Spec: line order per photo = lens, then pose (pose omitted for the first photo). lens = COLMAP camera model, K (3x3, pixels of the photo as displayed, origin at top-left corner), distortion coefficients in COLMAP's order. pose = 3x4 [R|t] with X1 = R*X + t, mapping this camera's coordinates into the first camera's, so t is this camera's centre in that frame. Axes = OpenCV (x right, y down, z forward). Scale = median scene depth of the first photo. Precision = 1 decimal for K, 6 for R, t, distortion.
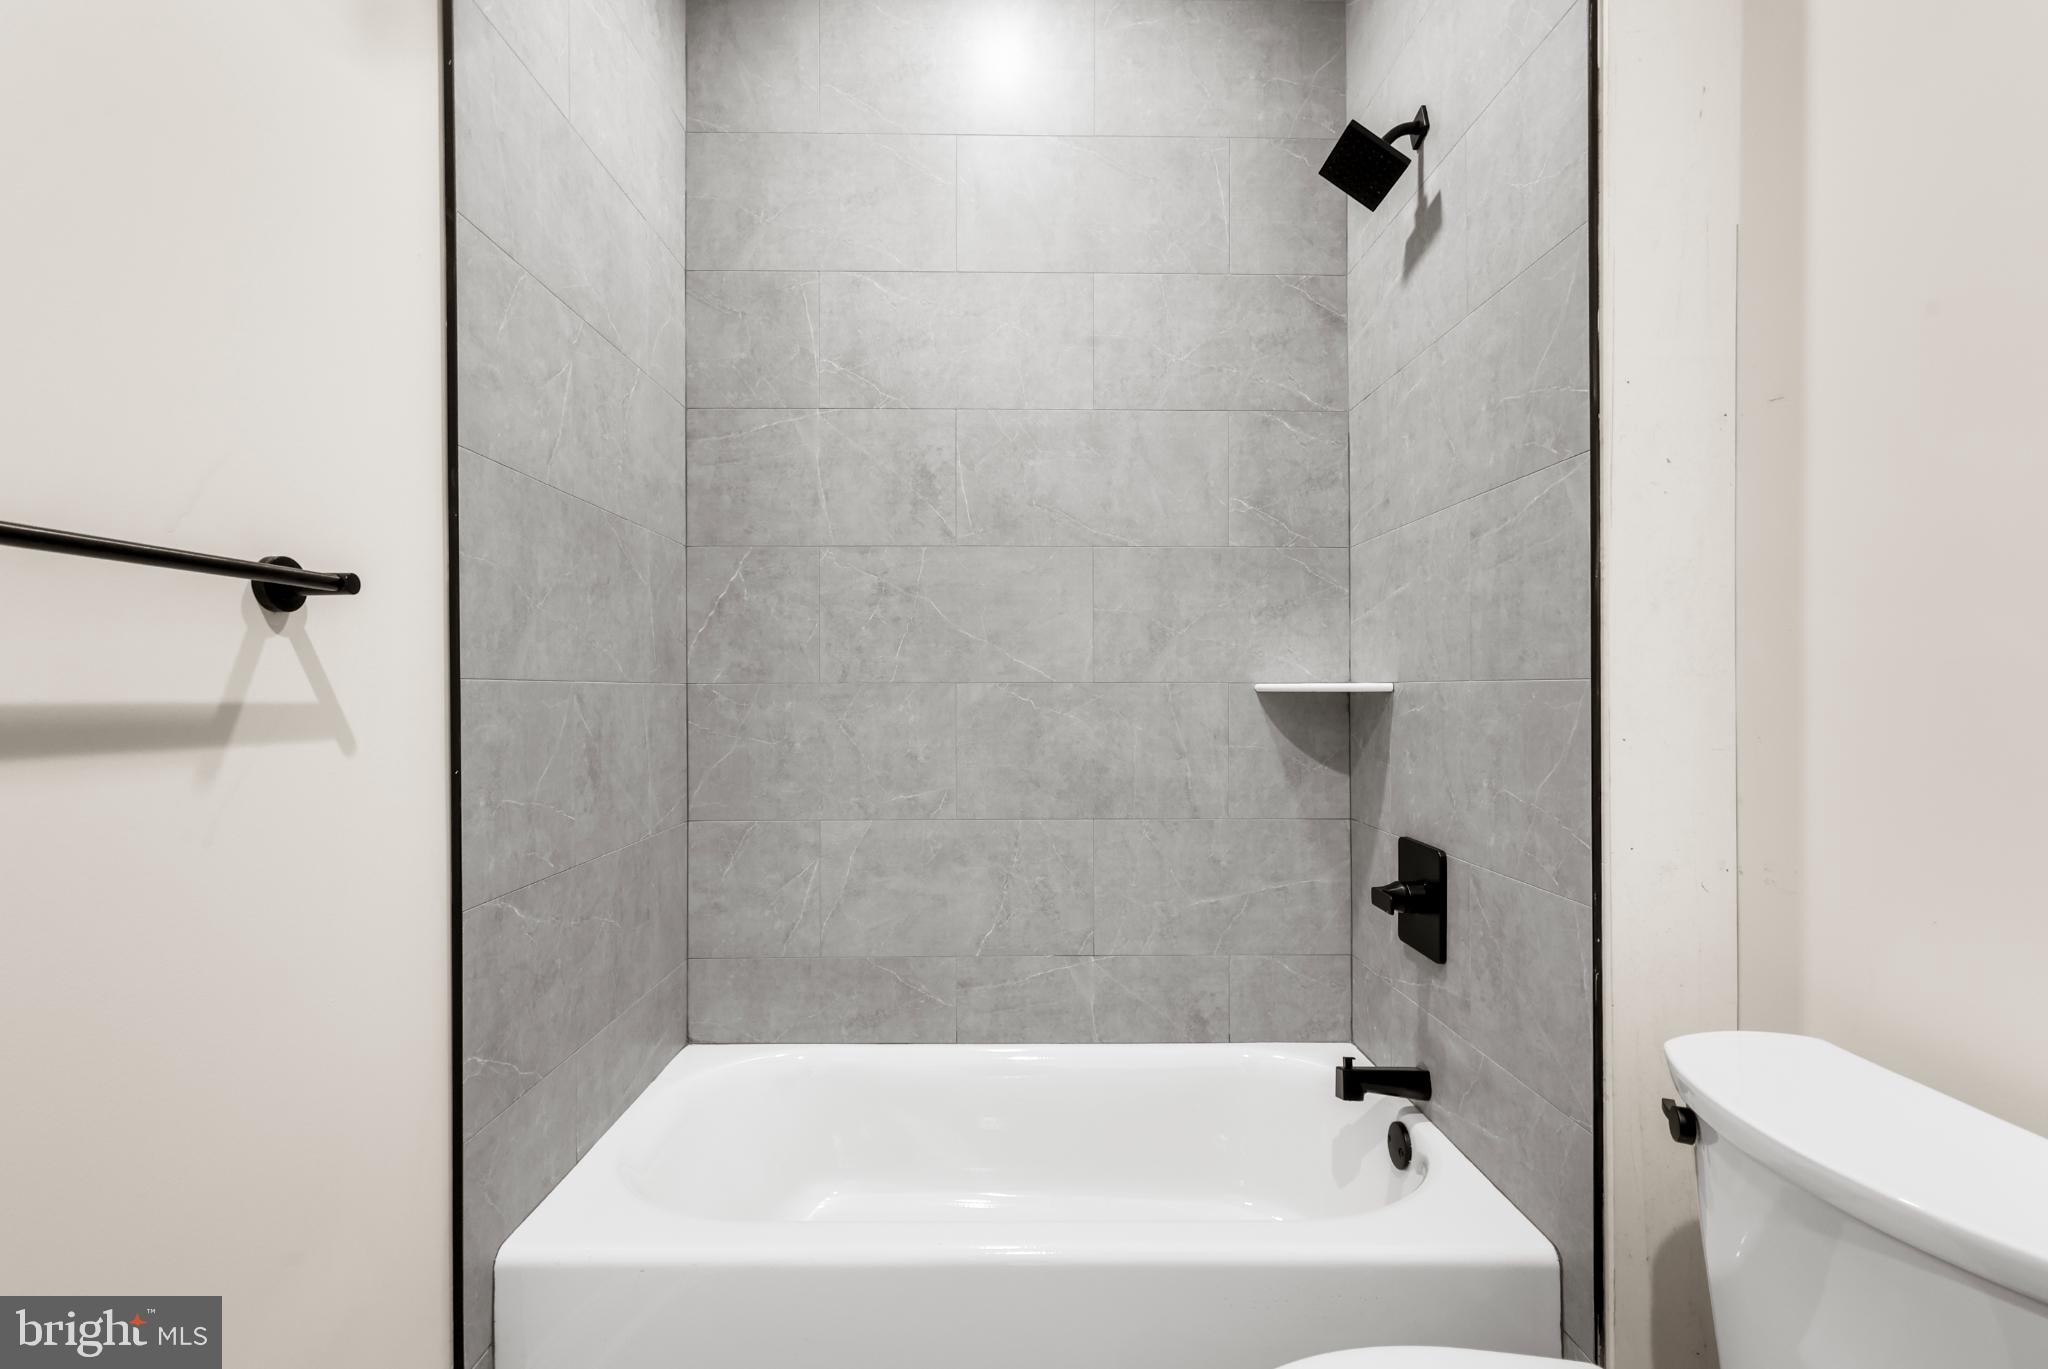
lens RADIAL K [[903.3, 0, 1017.7], [0, 903.3, 690.1], [0, 0, 1]] dist [-0.000375, 0.000123]
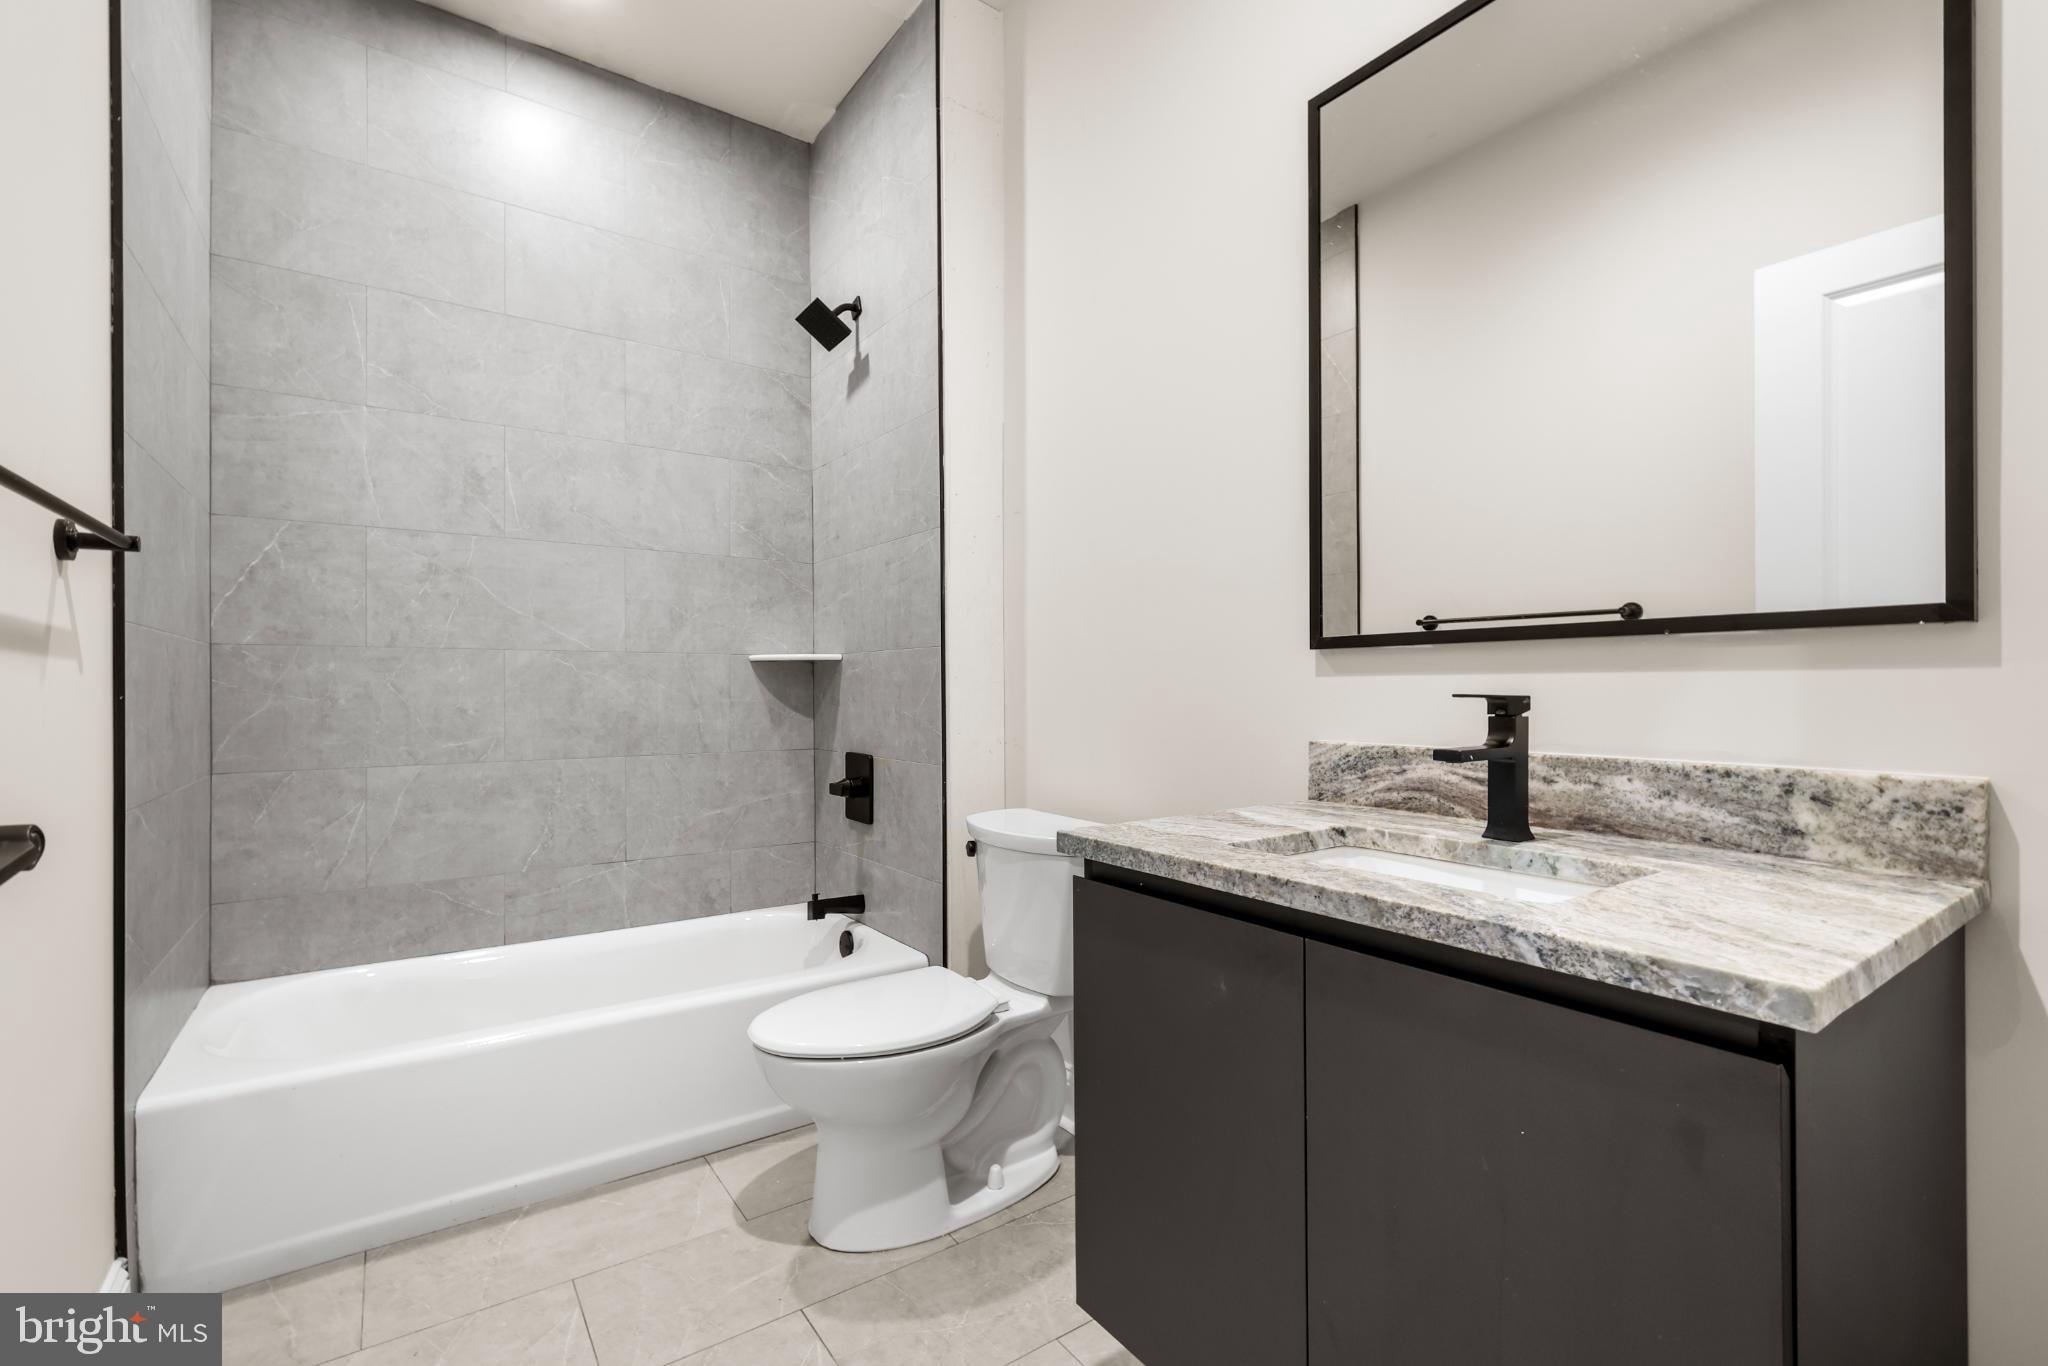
lens RADIAL K [[894.8, 0, 1024.0], [0, 894.8, 683.0], [0, 0, 1]] dist [0.017484, 0.000198]
pose [[0.824394, 0.000847, 0.566016, -0.179981], [0.003902, 0.999967, -0.007180, 0.049148], [-0.566003, 0.008128, 0.824363, -0.406064]]
